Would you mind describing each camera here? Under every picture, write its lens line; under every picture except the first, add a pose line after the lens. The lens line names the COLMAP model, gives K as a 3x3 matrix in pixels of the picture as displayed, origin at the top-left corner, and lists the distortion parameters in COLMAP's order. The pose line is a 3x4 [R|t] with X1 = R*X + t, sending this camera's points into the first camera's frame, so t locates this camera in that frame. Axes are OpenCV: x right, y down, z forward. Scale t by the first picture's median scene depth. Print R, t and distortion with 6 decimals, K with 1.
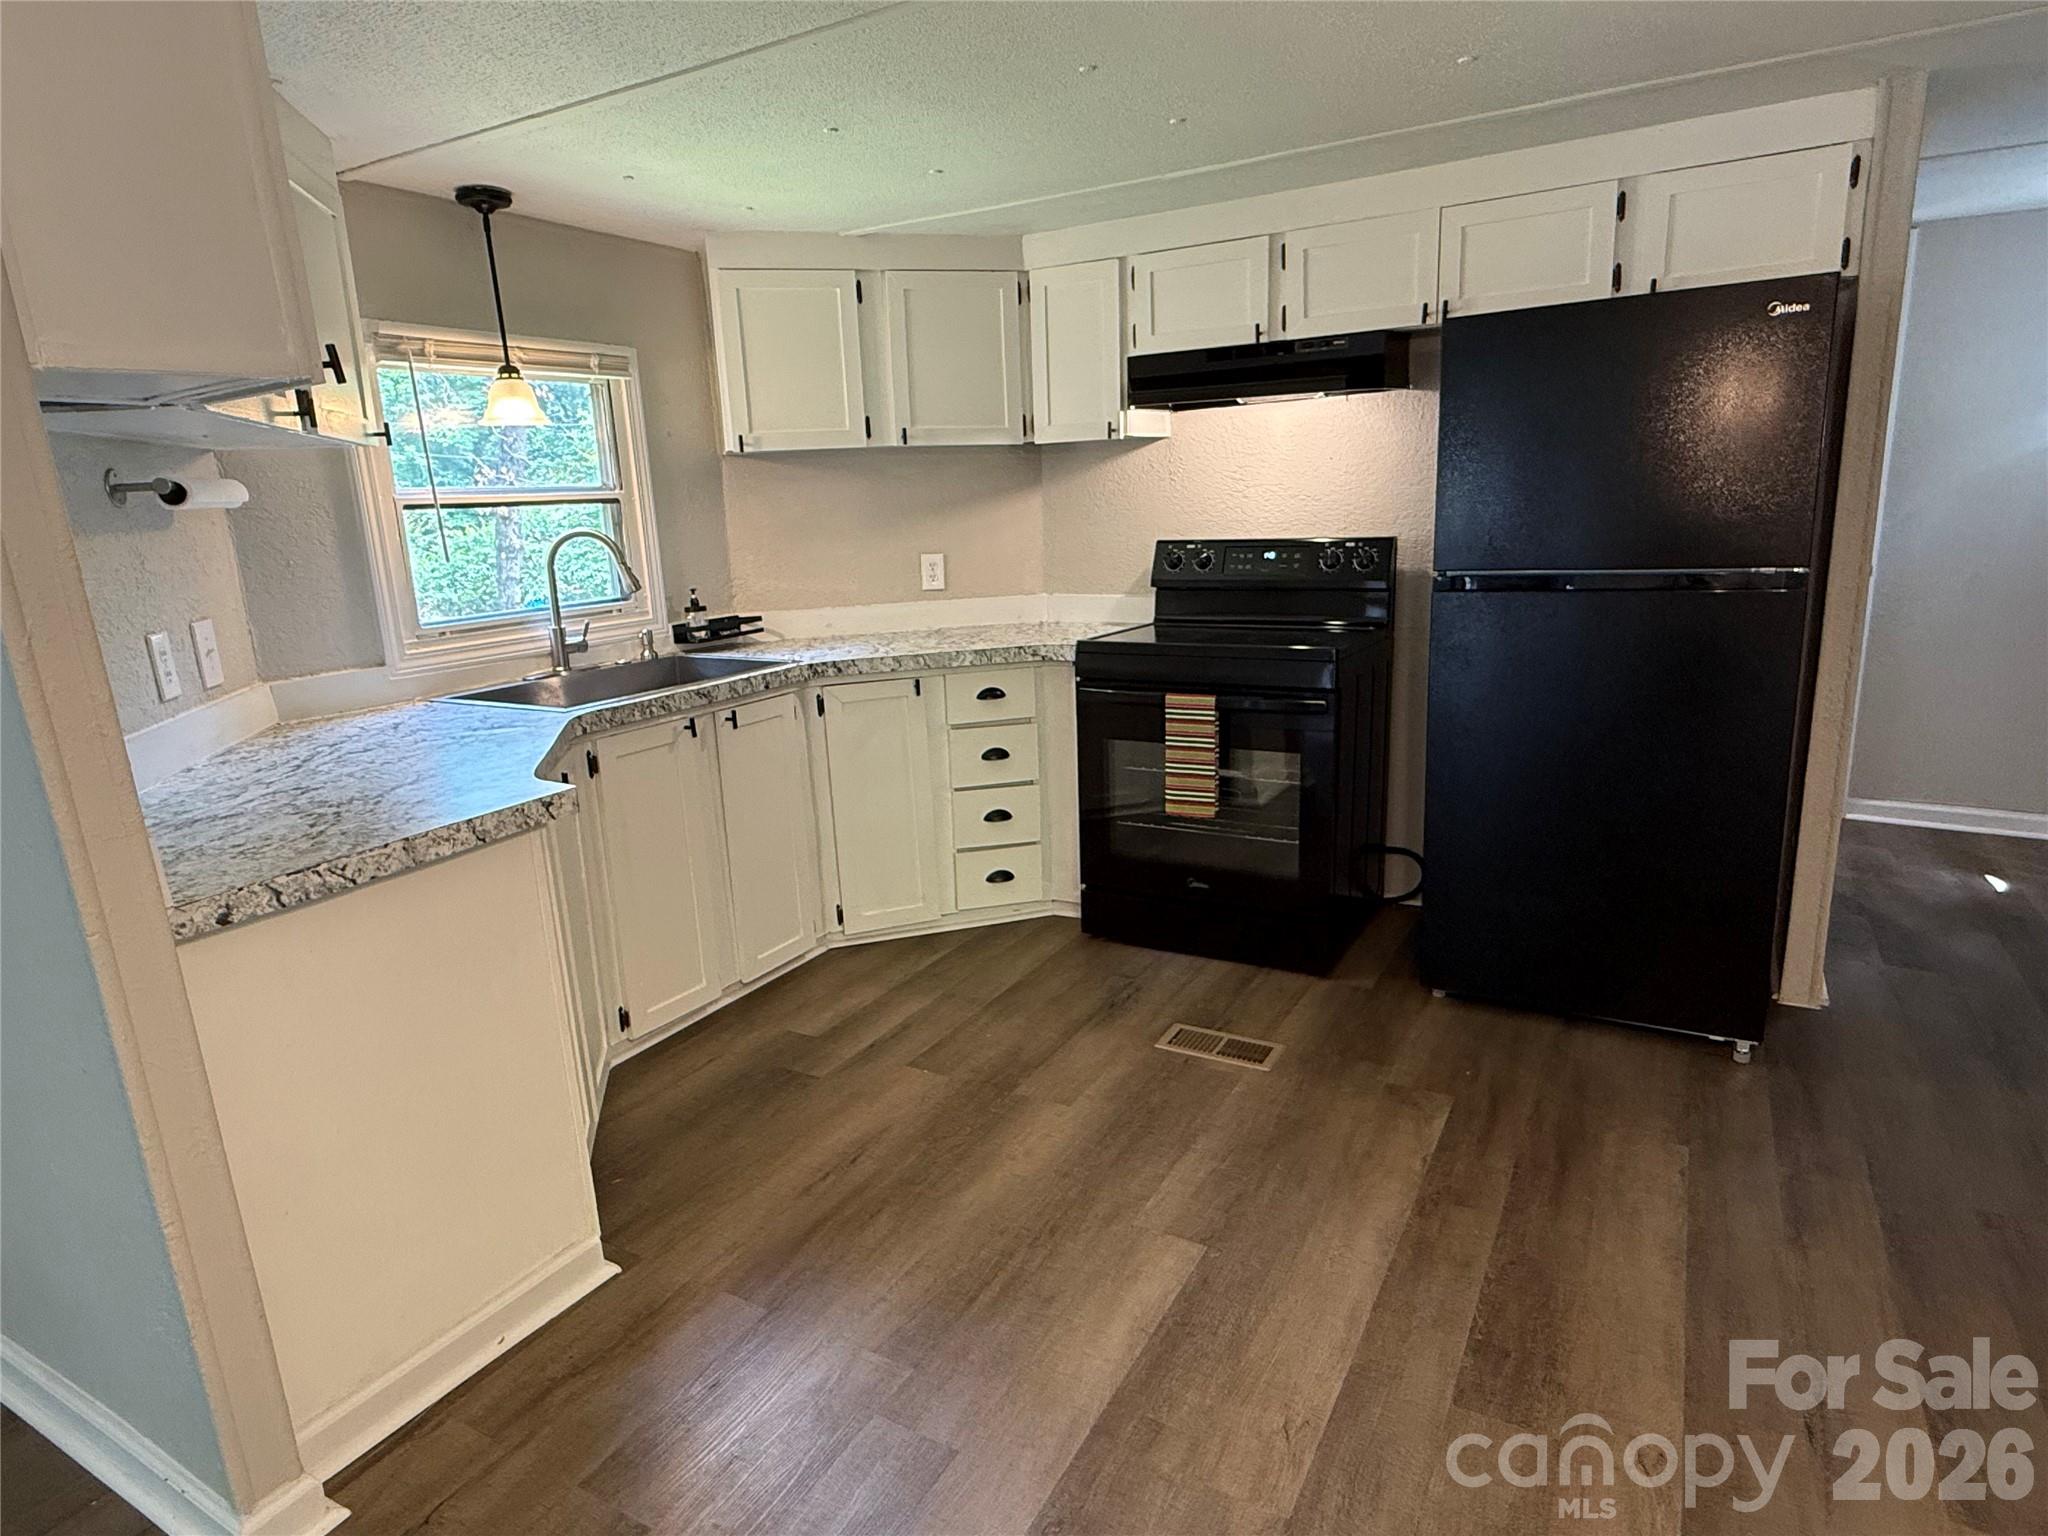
lens RADIAL K [[1151.8, 0, 1027.6], [0, 1151.8, 757.2], [0, 0, 1]] dist [-0.000372, -0.000620]
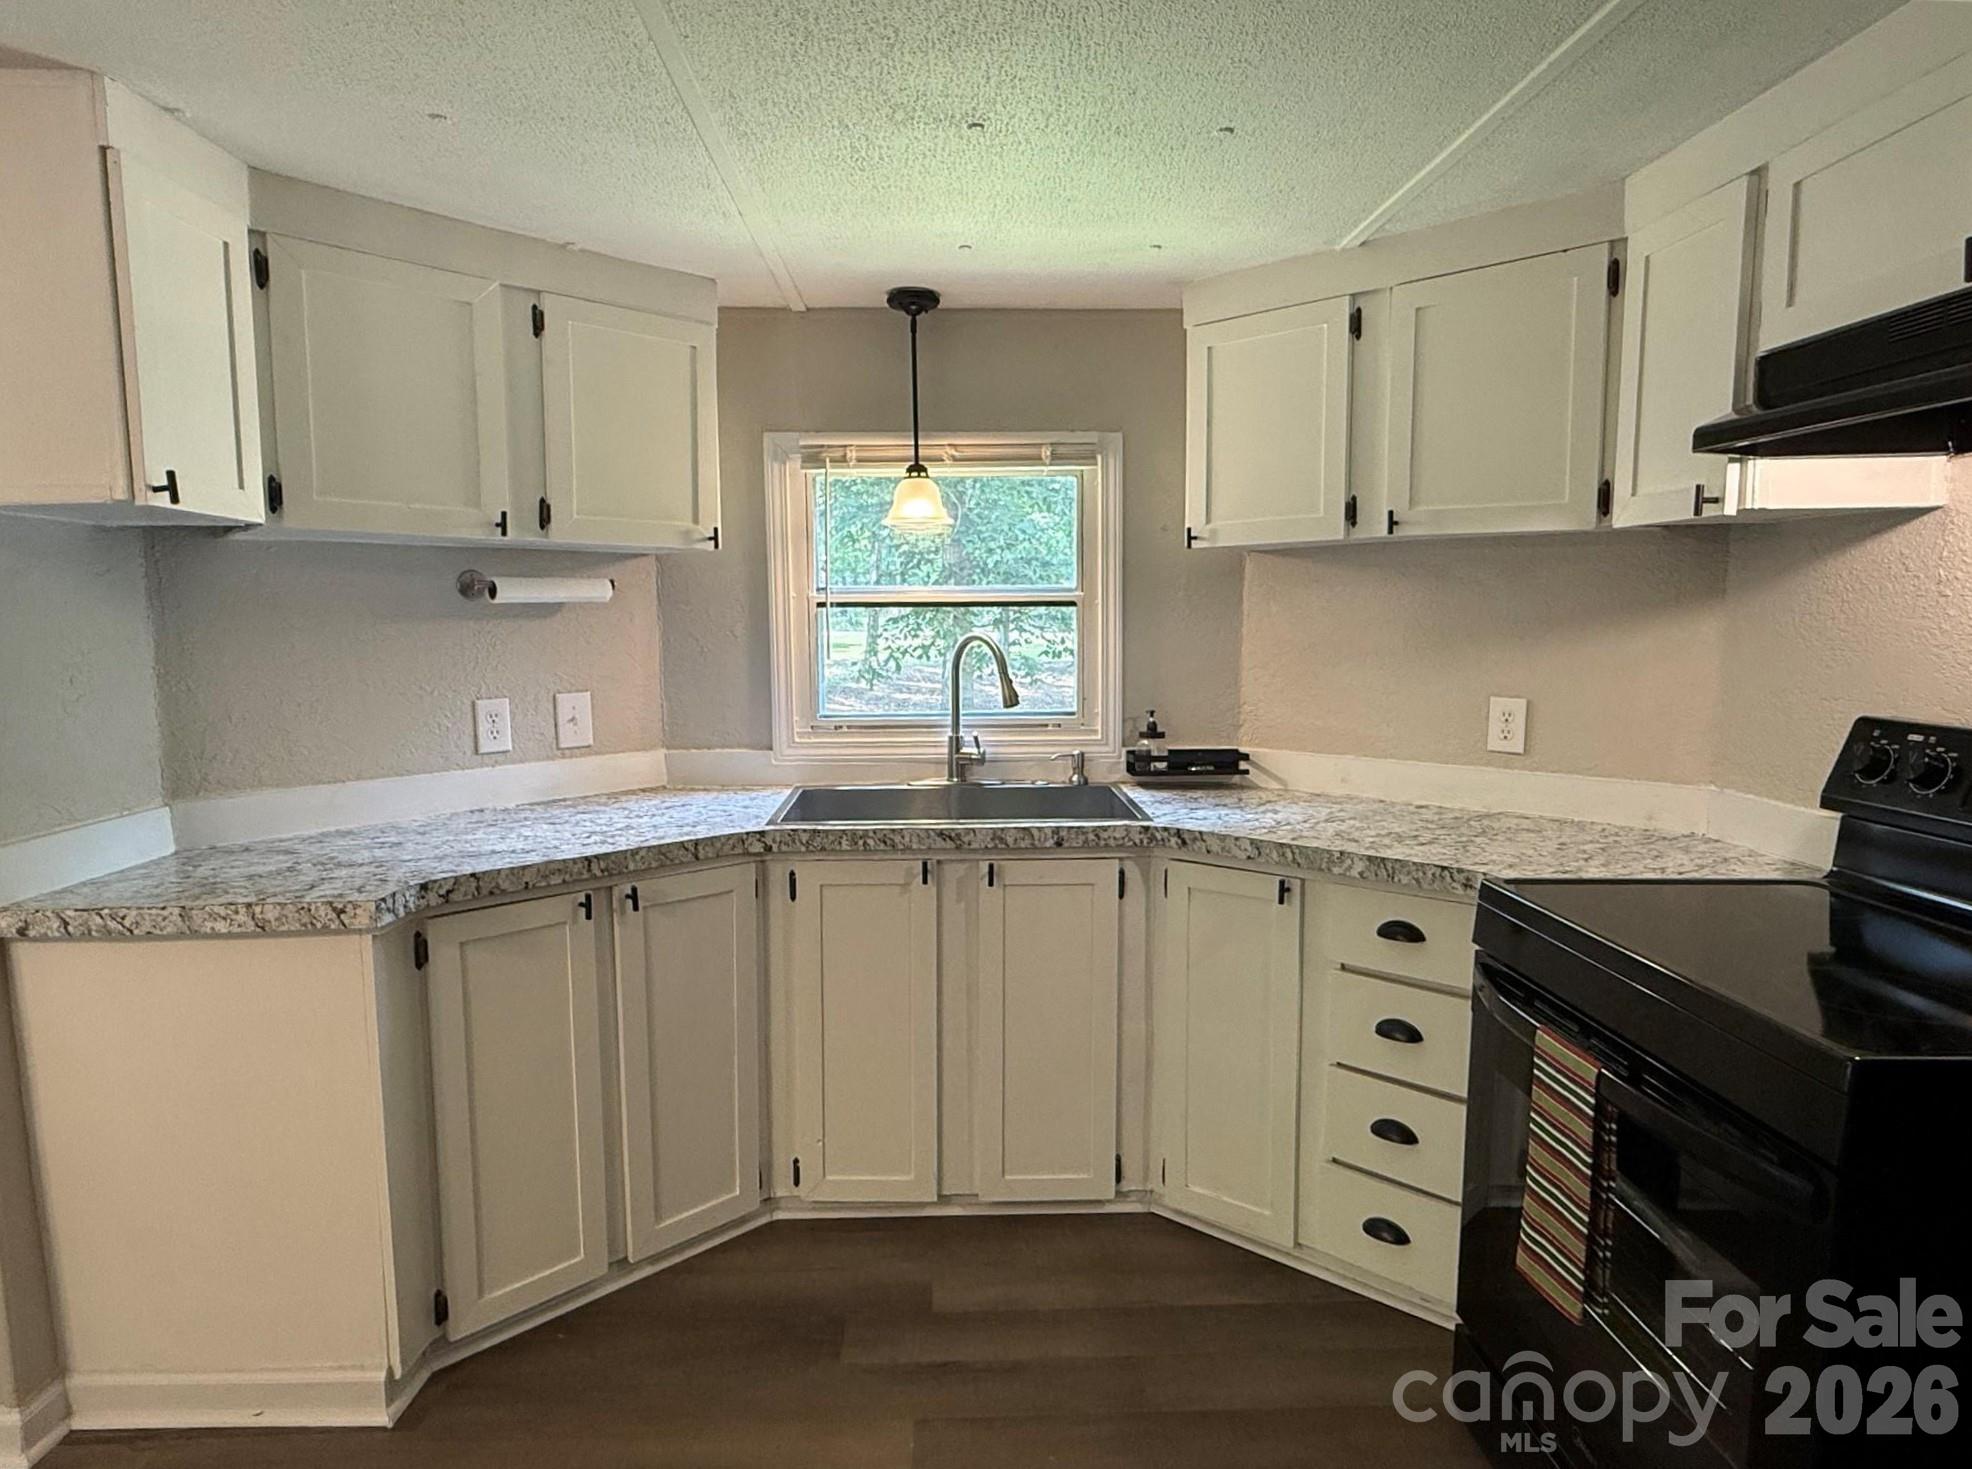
lens RADIAL K [[1158.3, 0, 987.9], [0, 1158.3, 728.6], [0, 0, 1]] dist [0.001609, 0.000059]
pose [[0.526840, 0.122536, -0.841085, 0.388648], [-0.204852, 0.978689, 0.014267, -0.135101], [0.824909, 0.164781, 0.540714, 0.507535]]
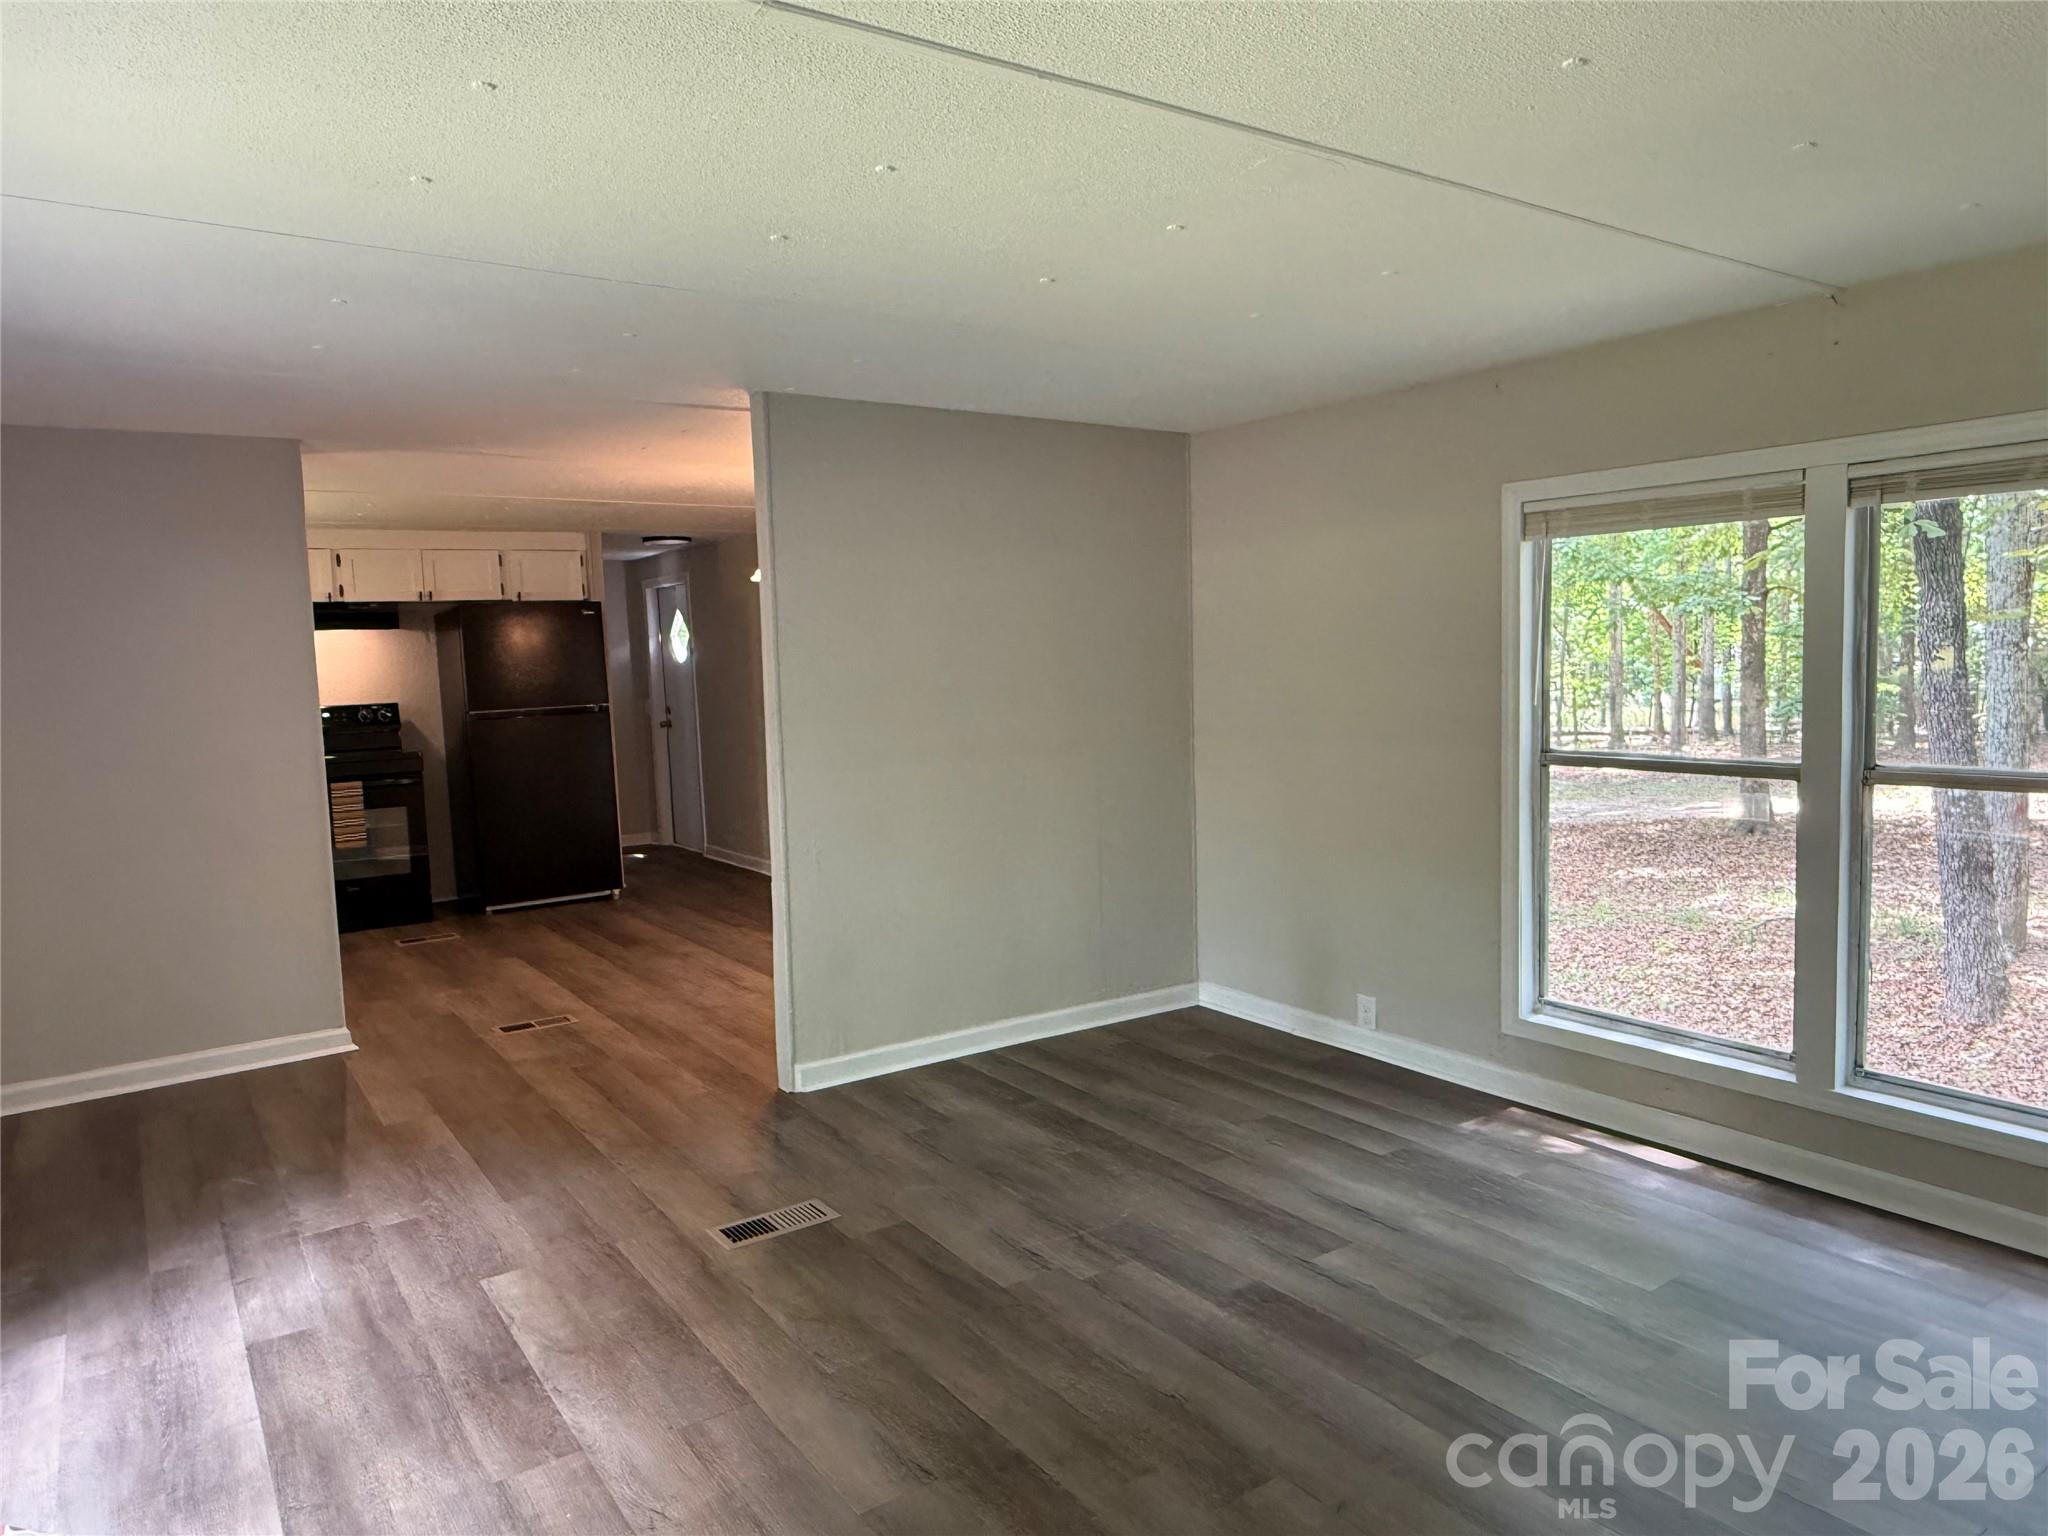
lens RADIAL K [[1336.4, 0, 1024.0], [0, 1336.4, 768.0], [0, 0, 1]] dist [-0.000104, 0.000106]
pose [[0.434095, -0.048056, 0.899584, -1.661059], [0.205601, 0.977507, -0.046995, 0.313322], [-0.877092, 0.205356, 0.434211, -1.150107]]
